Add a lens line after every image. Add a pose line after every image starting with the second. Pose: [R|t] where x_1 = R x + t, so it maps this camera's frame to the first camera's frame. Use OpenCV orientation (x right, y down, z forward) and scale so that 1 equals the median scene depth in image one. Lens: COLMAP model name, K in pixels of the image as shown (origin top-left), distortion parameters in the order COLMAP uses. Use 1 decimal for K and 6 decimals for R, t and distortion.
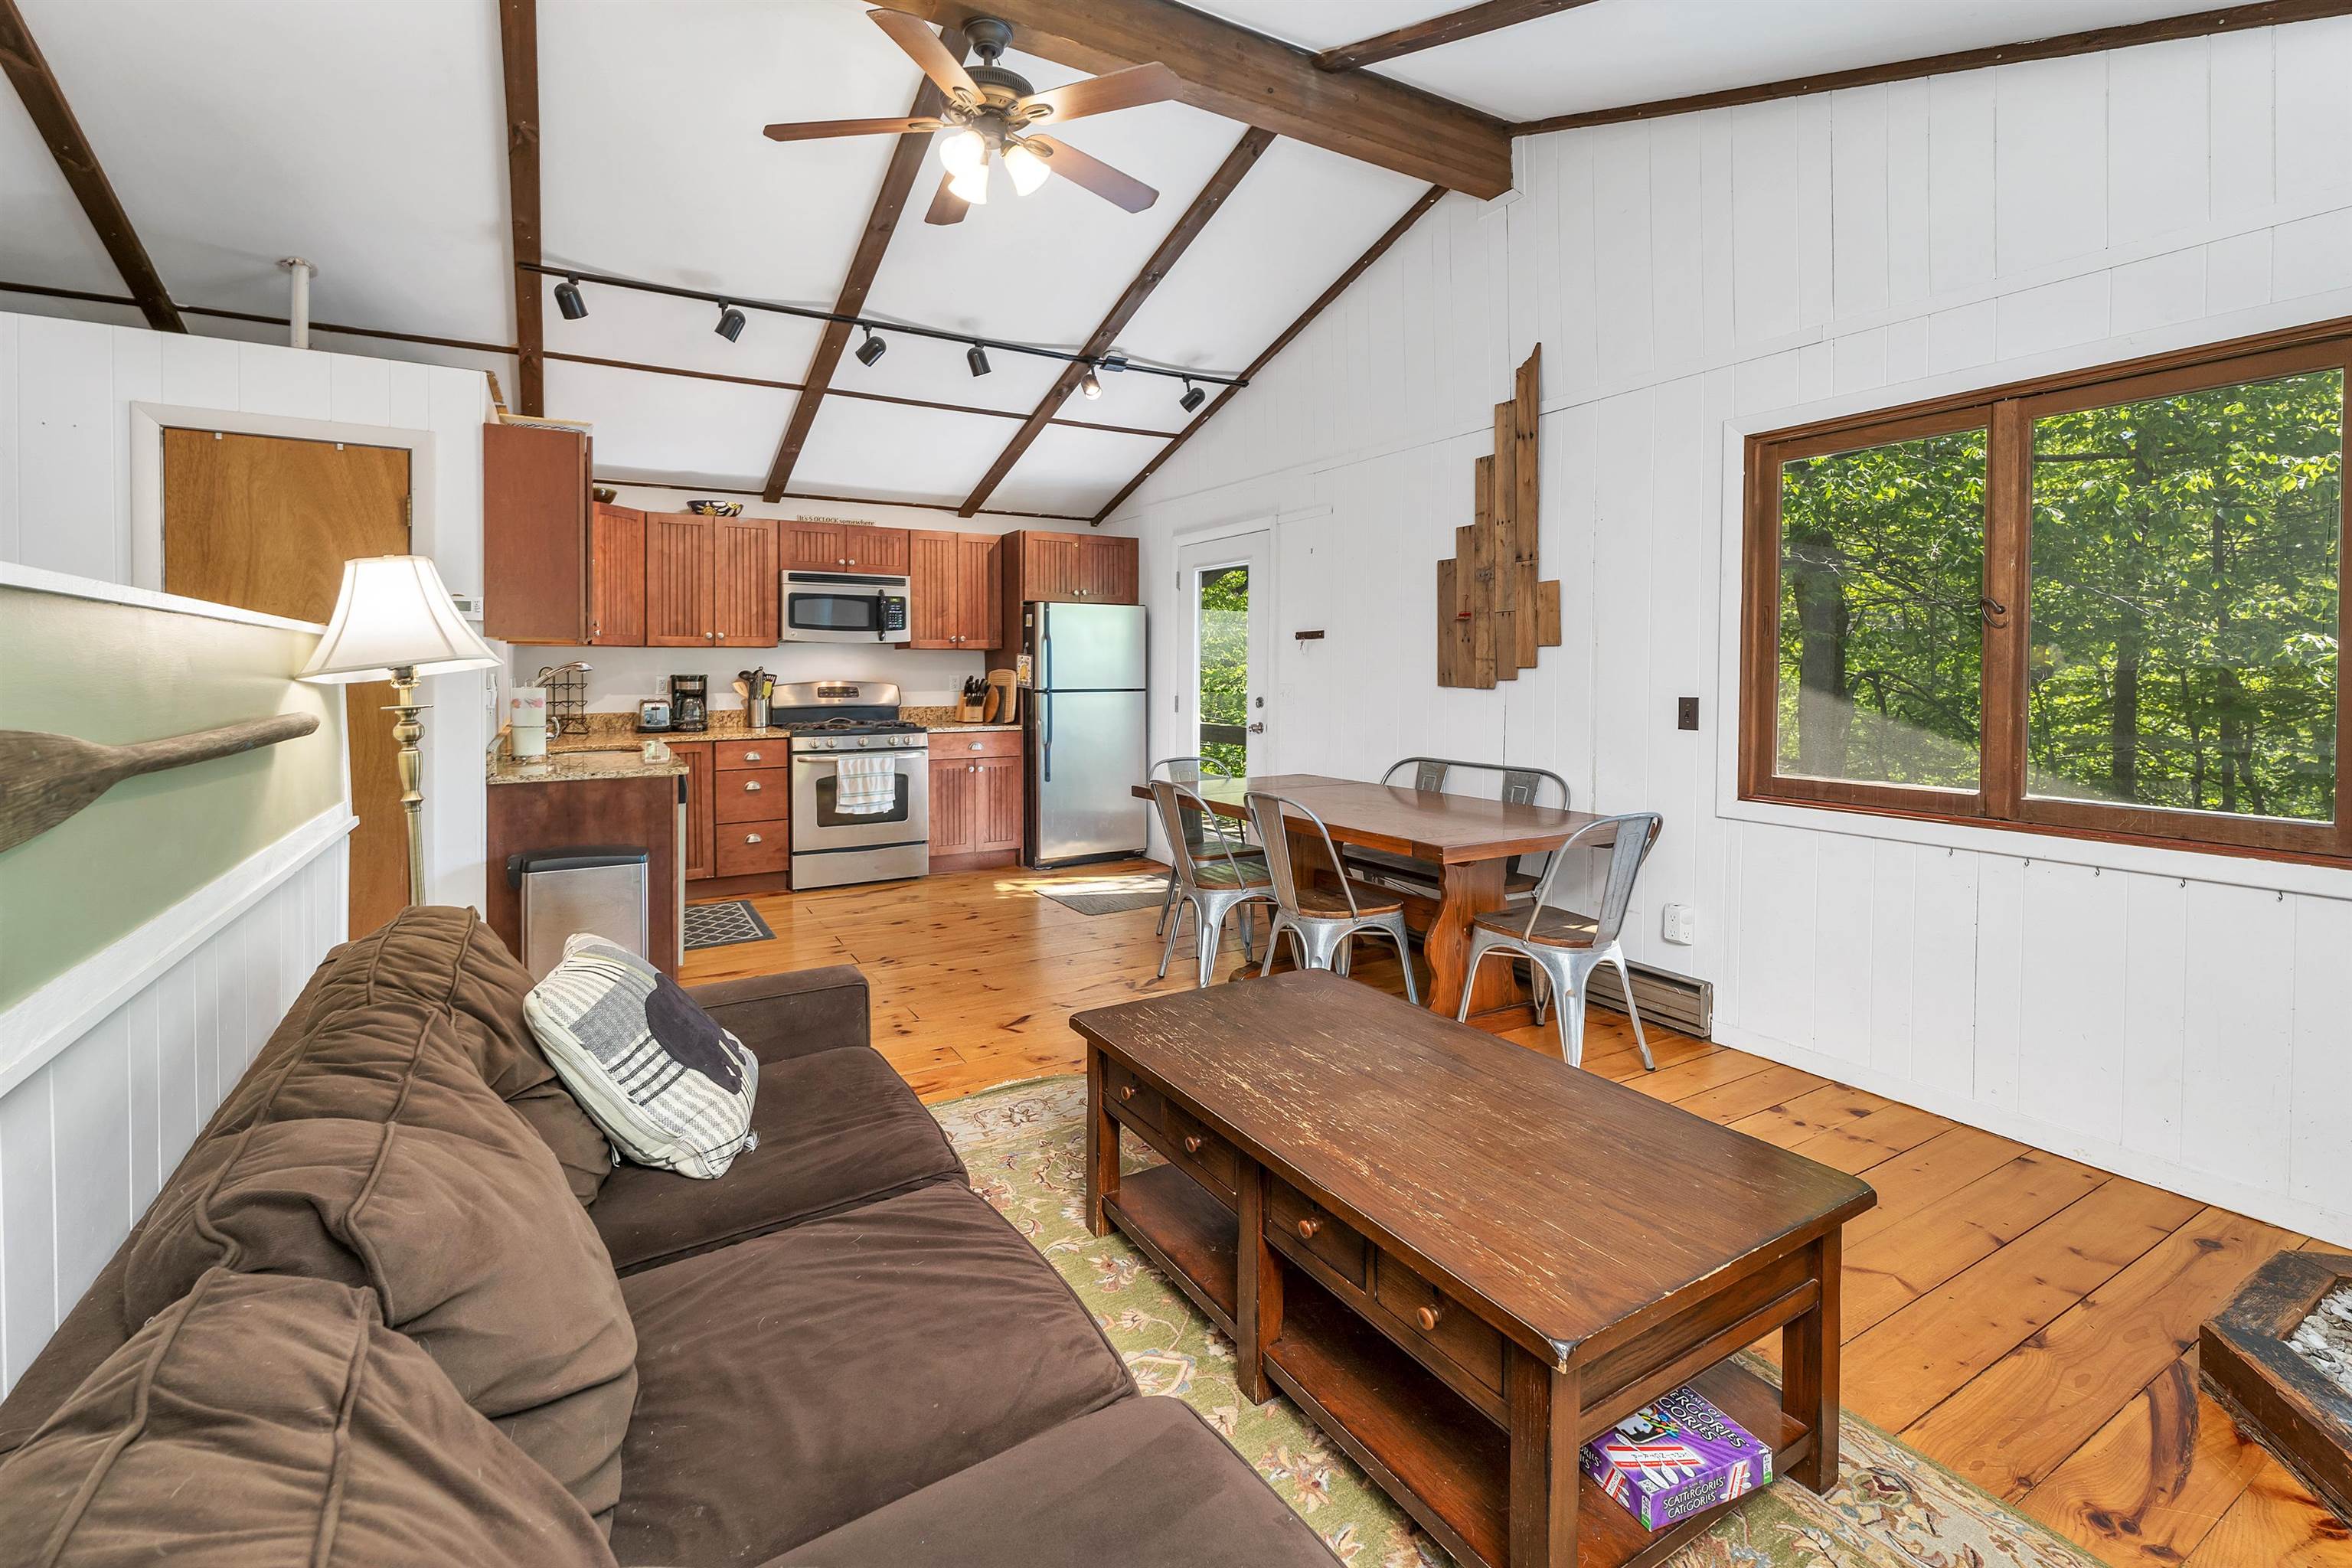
lens RADIAL K [[1209.1, 0, 1135.9], [0, 1209.1, 678.4], [0, 0, 1]] dist [0.001262, 0.000088]
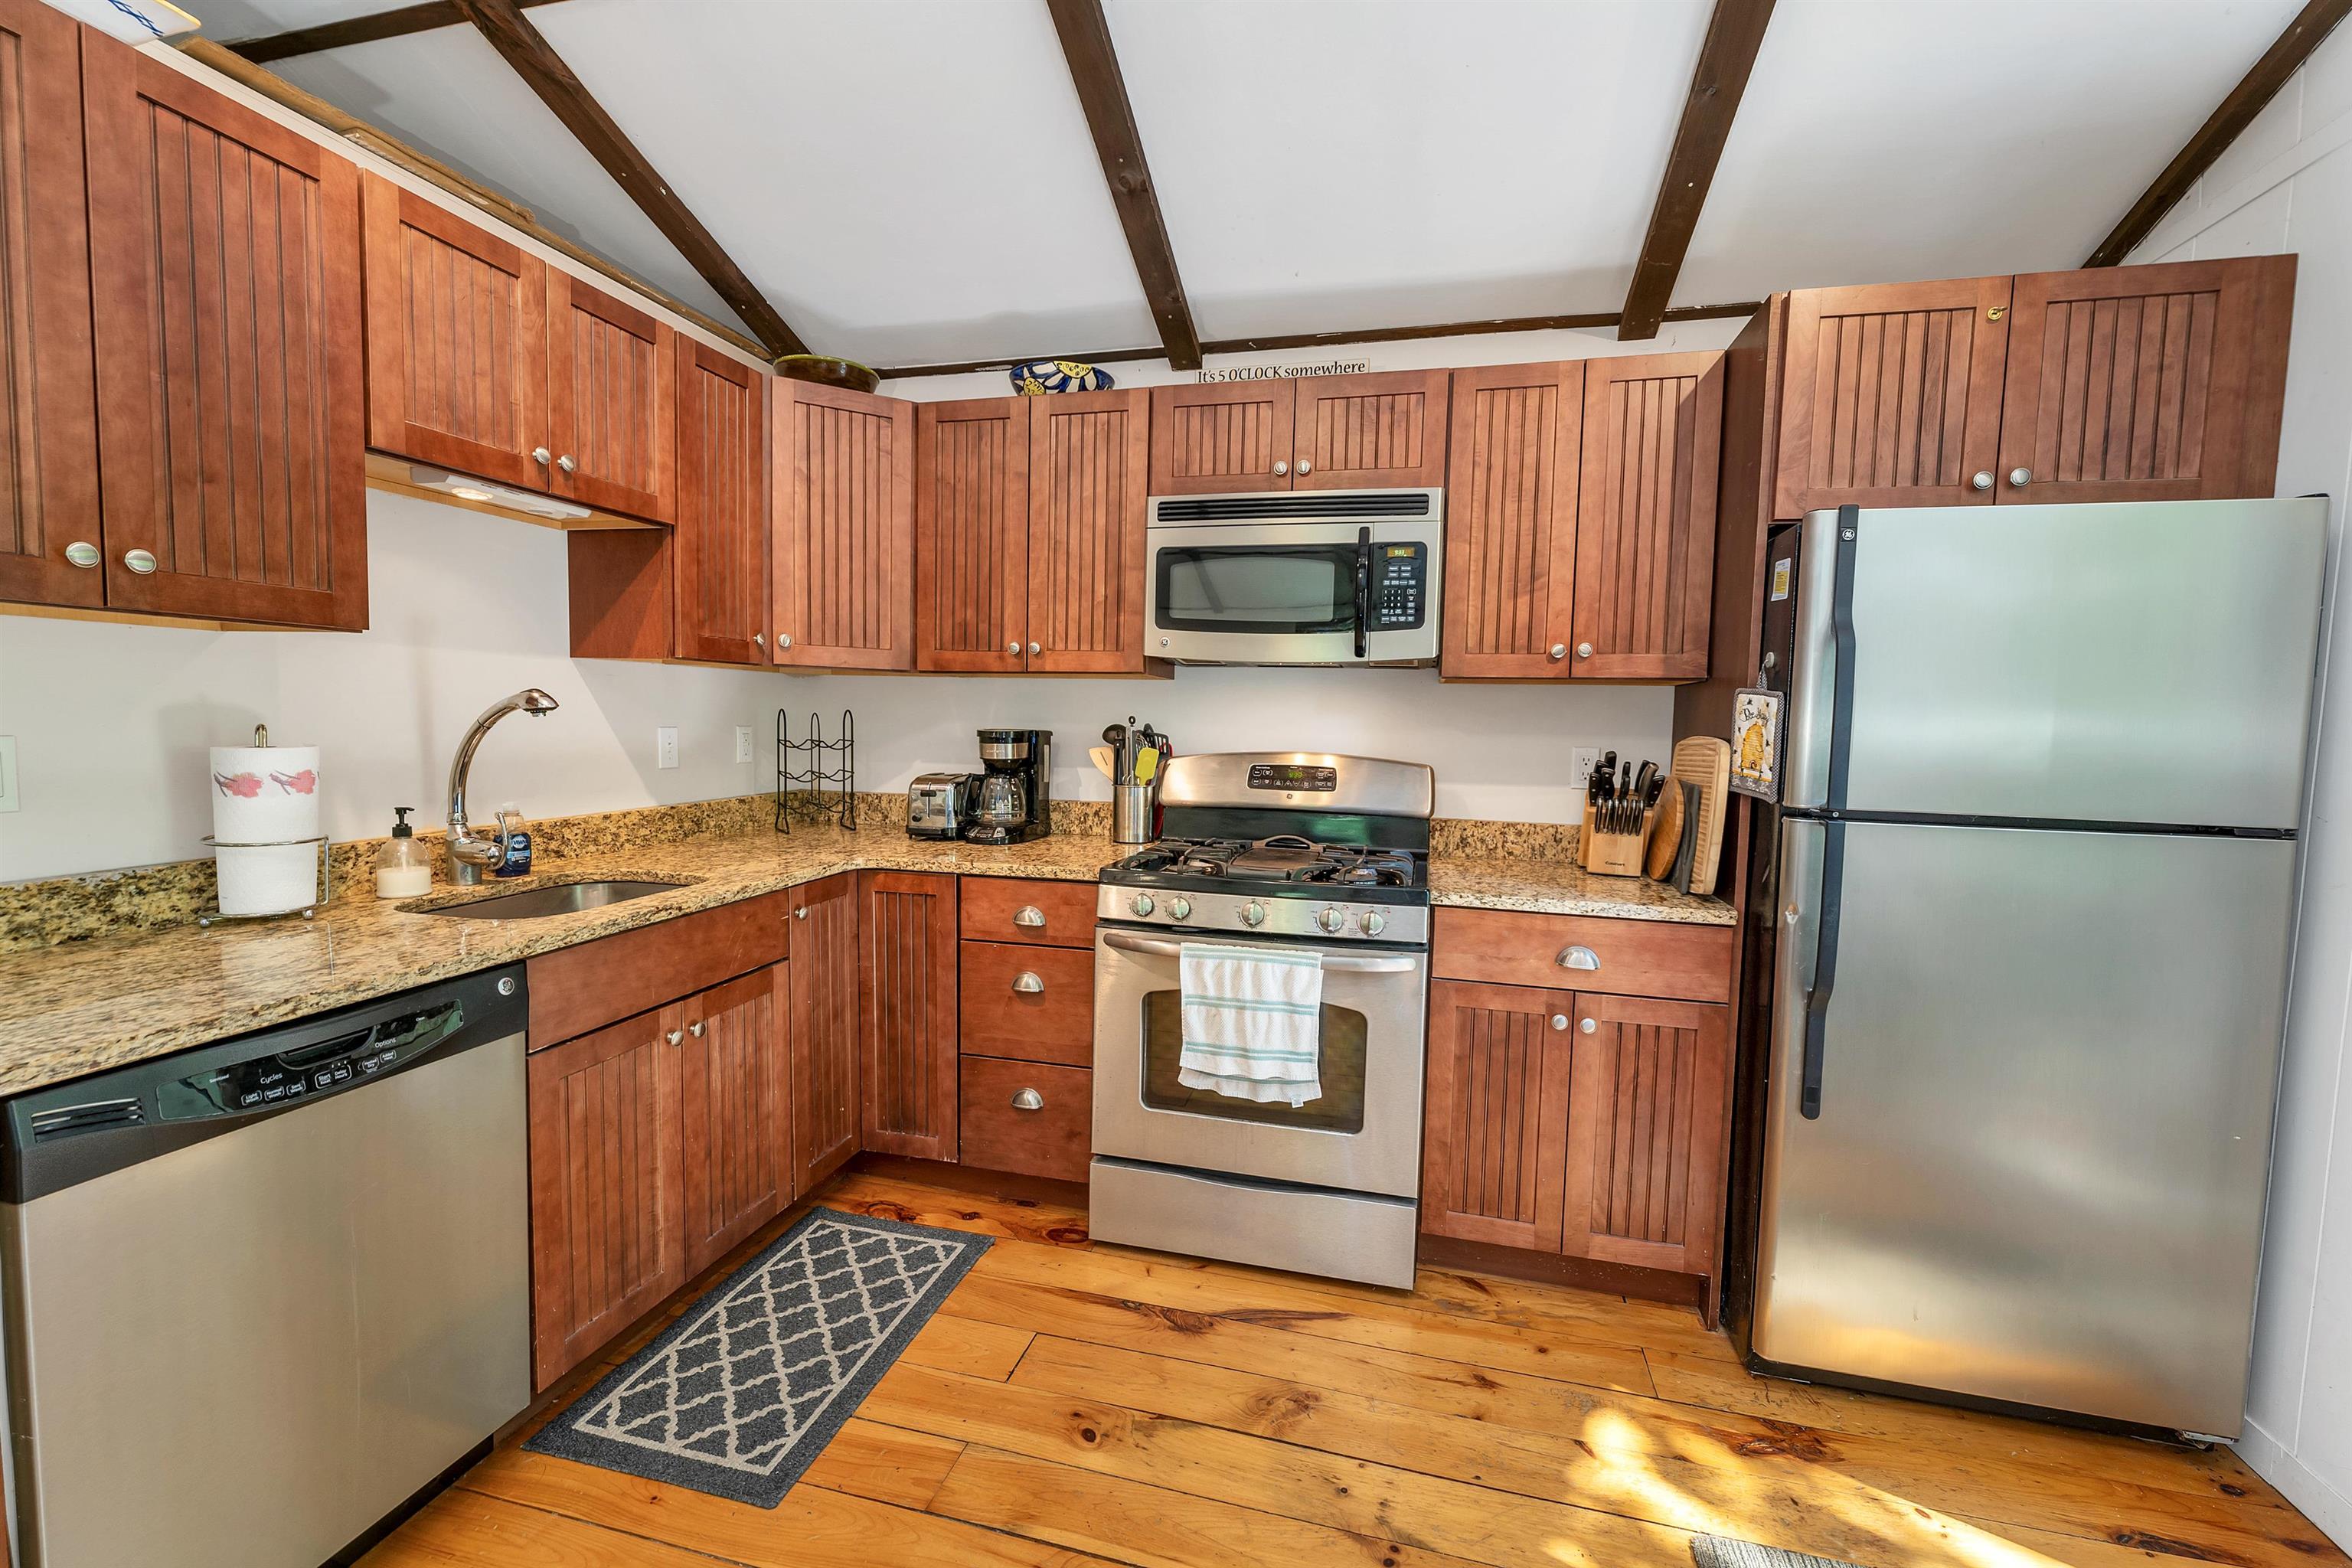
lens RADIAL K [[983.9, 0, 1231.9], [0, 983.9, 784.9], [0, 0, 1]] dist [-0.000048, 0.000027]
pose [[0.753252, 0.059973, -0.654992, -0.027376], [-0.029672, 0.997919, 0.057249, -0.006231], [0.657063, -0.023688, 0.753464, 0.750969]]
